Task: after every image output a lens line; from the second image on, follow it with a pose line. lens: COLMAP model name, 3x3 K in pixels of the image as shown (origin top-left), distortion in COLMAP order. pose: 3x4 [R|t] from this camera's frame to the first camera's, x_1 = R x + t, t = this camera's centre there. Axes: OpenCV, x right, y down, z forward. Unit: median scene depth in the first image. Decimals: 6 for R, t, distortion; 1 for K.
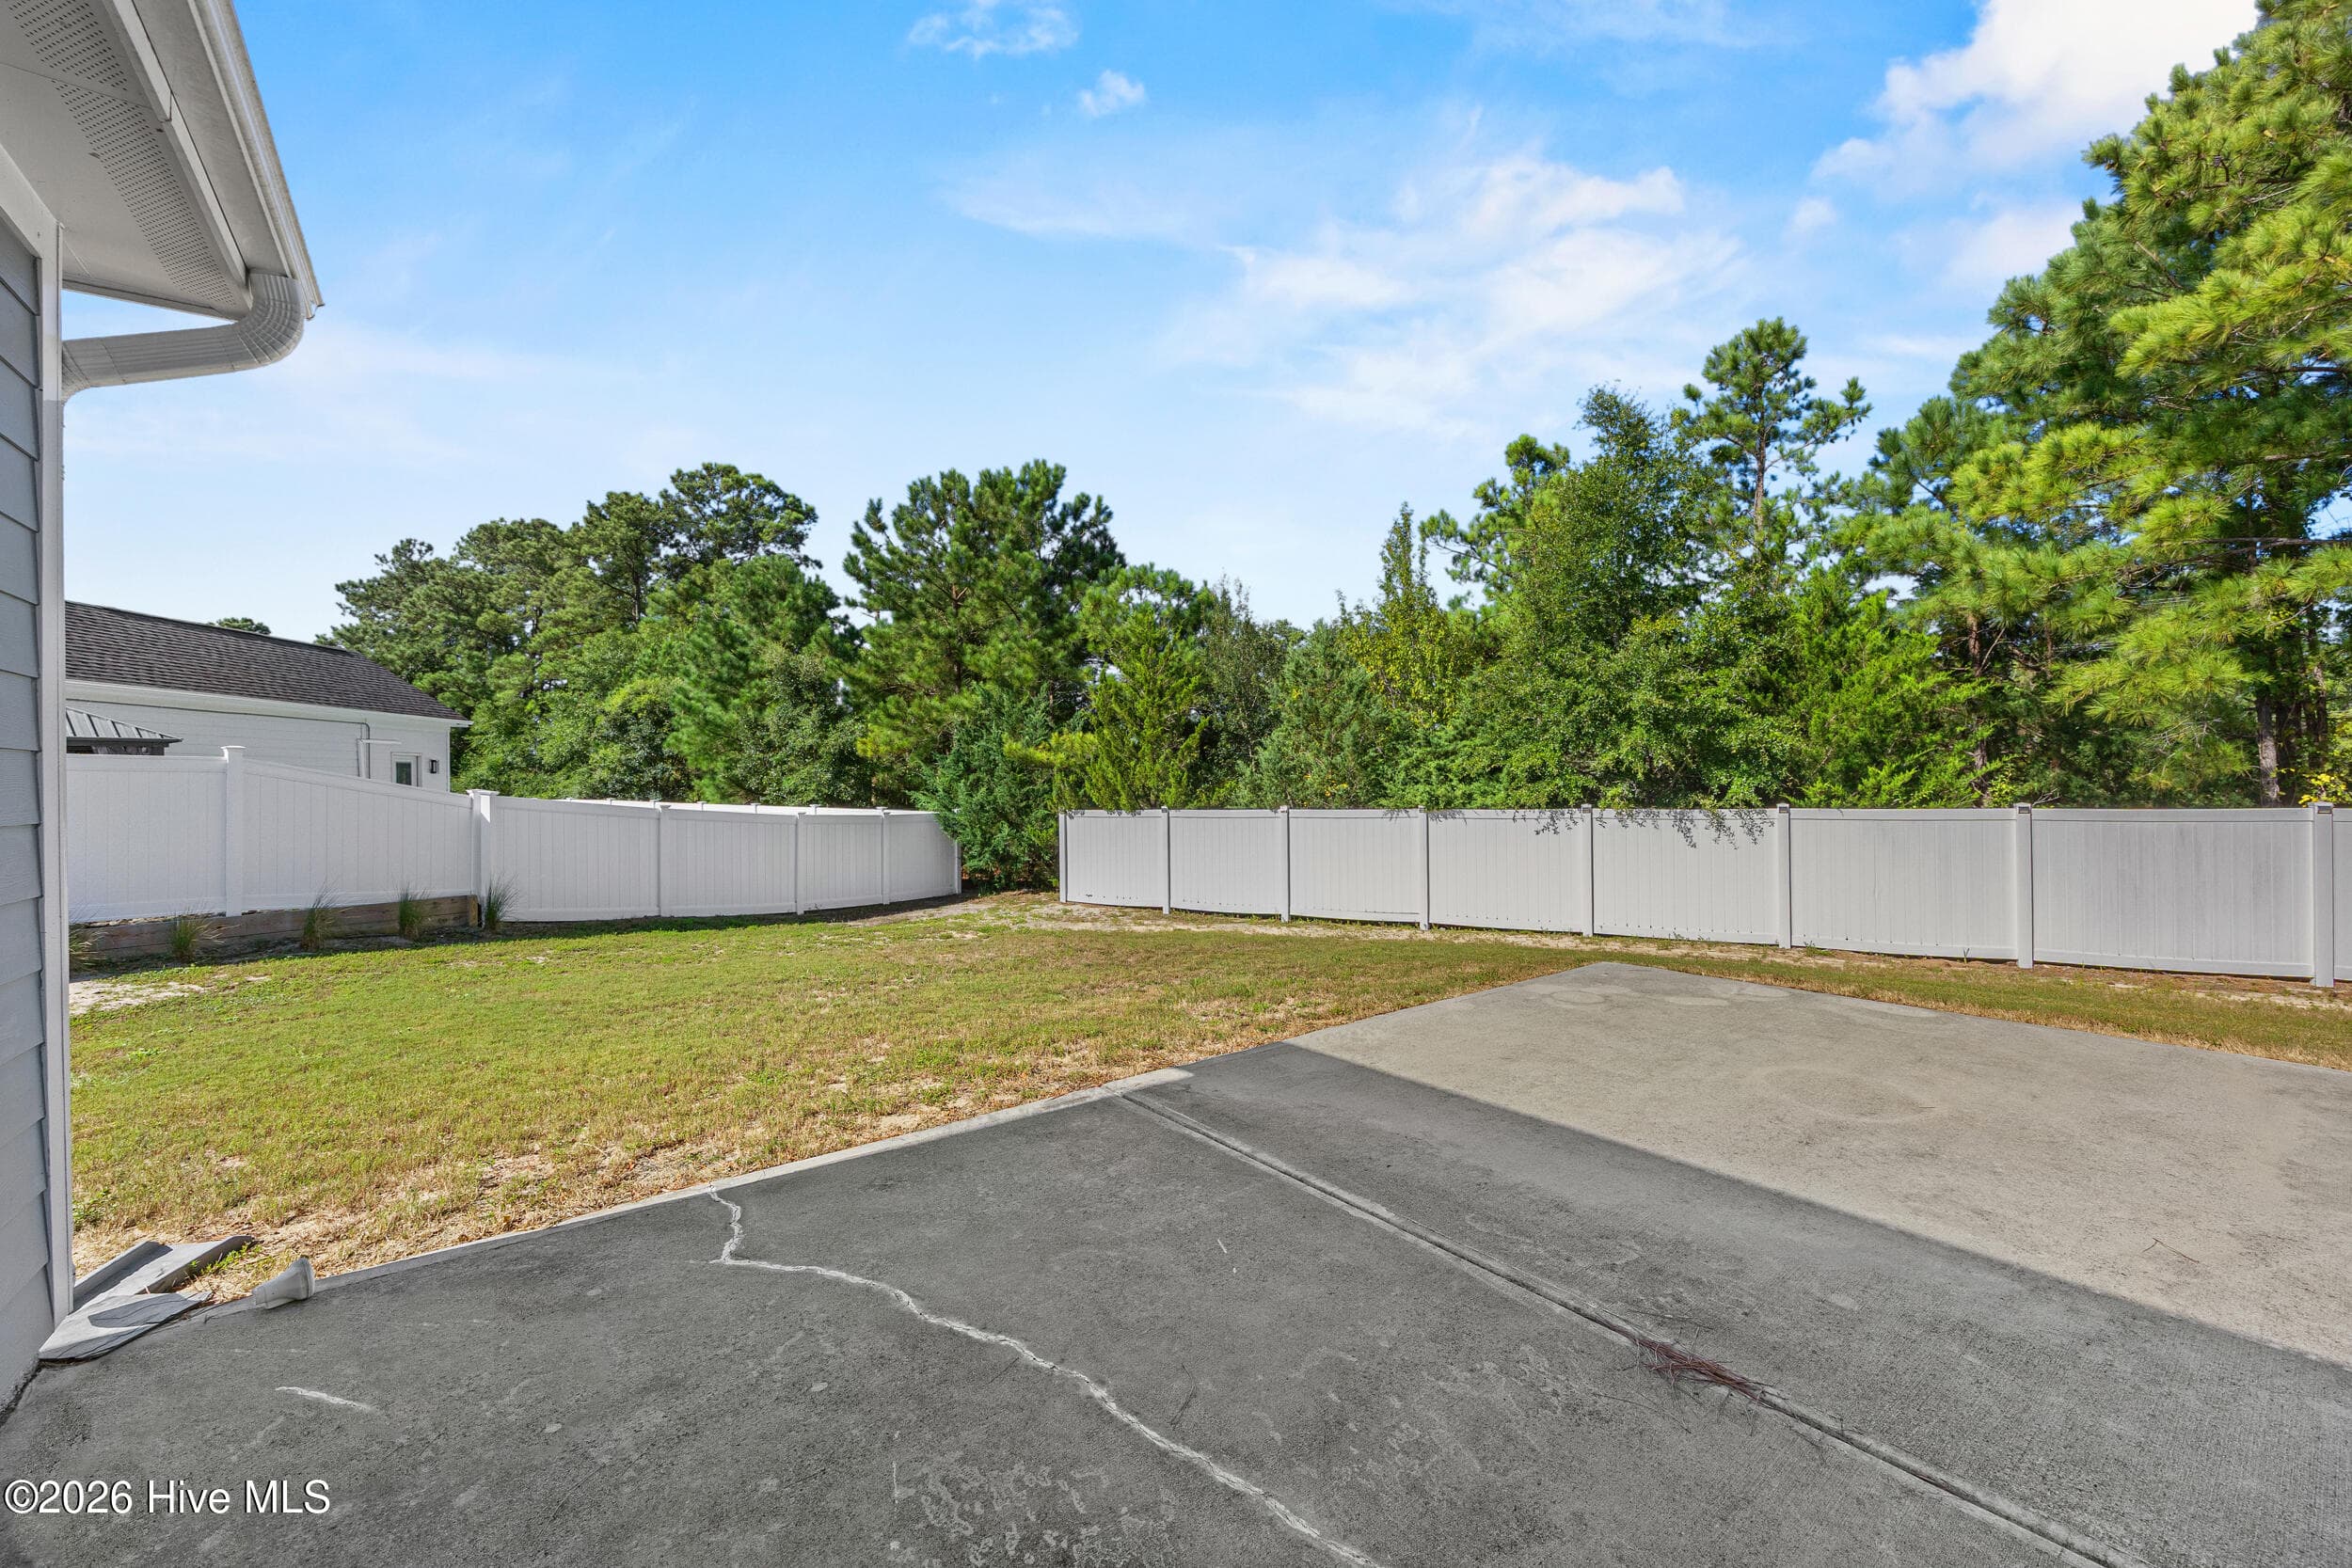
lens RADIAL K [[914.5, 0, 1176.0], [0, 914.5, 784.0], [0, 0, 1]] dist [-0.002592, -0.000246]
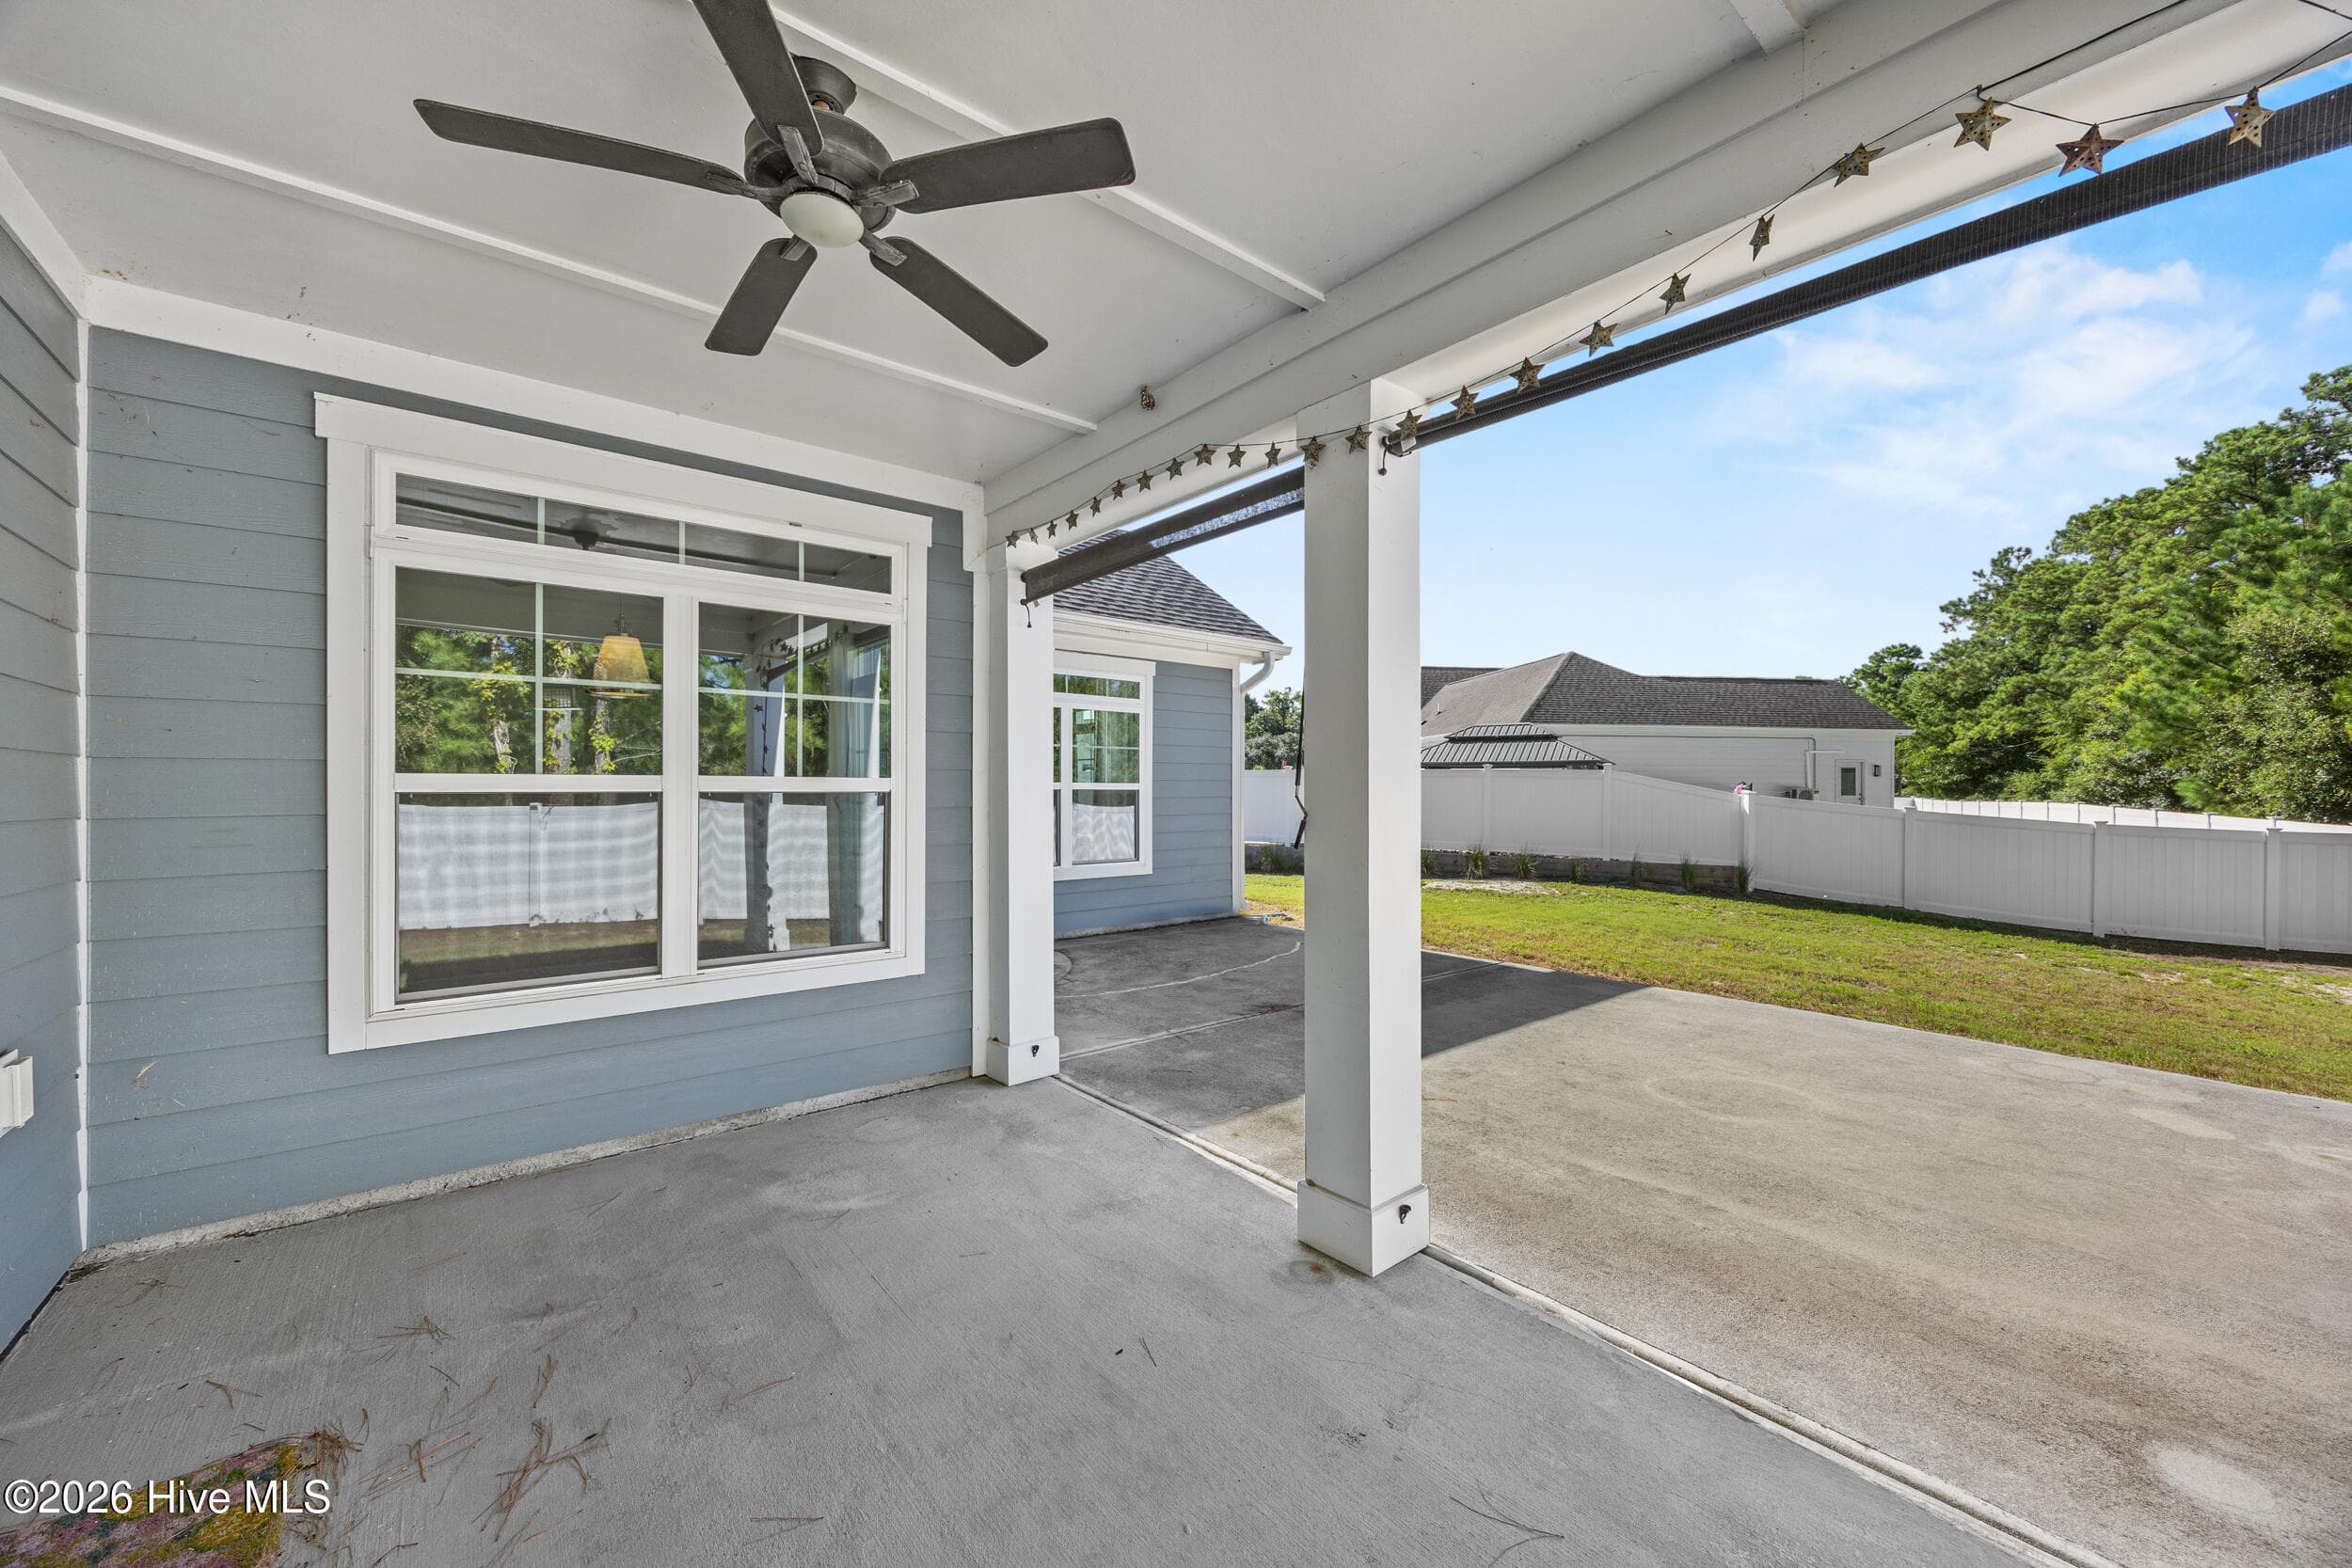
lens RADIAL K [[914.5, 0, 1176.0], [0, 914.5, 784.0], [0, 0, 1]] dist [-0.002592, -0.000246]
pose [[0.021718, 0.004836, -0.999752, 0.347478], [-0.003970, 0.999981, 0.004751, -0.003659], [0.999756, 0.003865, 0.021737, 0.068790]]
